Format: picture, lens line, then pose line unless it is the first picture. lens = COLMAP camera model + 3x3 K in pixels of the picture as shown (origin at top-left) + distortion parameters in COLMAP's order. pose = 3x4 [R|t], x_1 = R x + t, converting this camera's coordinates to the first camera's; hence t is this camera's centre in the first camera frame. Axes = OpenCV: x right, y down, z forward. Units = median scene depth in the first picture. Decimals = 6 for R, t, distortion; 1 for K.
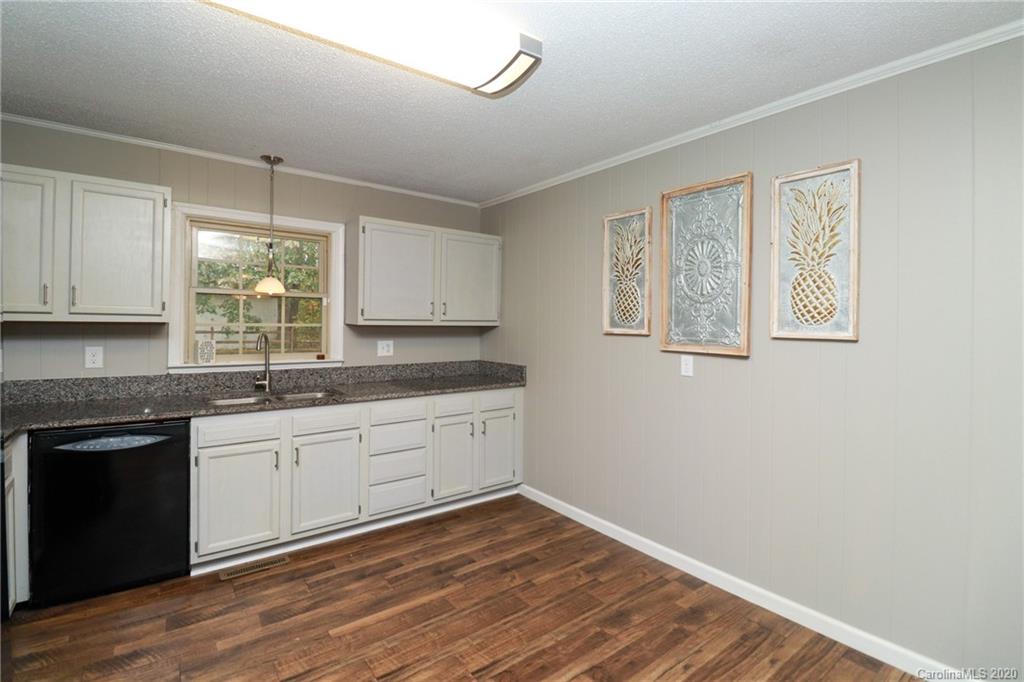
lens RADIAL K [[471.8, 0, 506.6], [0, 471.8, 324.5], [0, 0, 1]] dist [-0.011577, -0.006396]
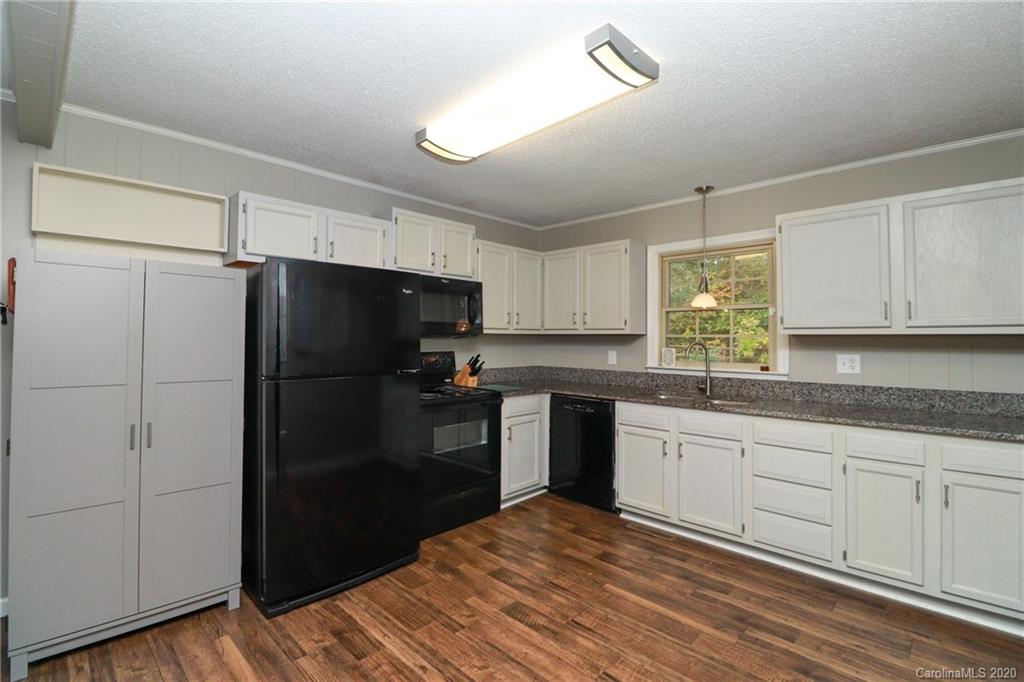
lens RADIAL K [[471.8, 0, 520.3], [0, 471.8, 327.8], [0, 0, 1]] dist [-0.011577, -0.006396]
pose [[0.156499, -0.033889, -0.987097, 0.594506], [-0.006656, 0.999352, -0.035366, 0.027649], [0.987656, 0.012105, 0.156172, 0.425808]]
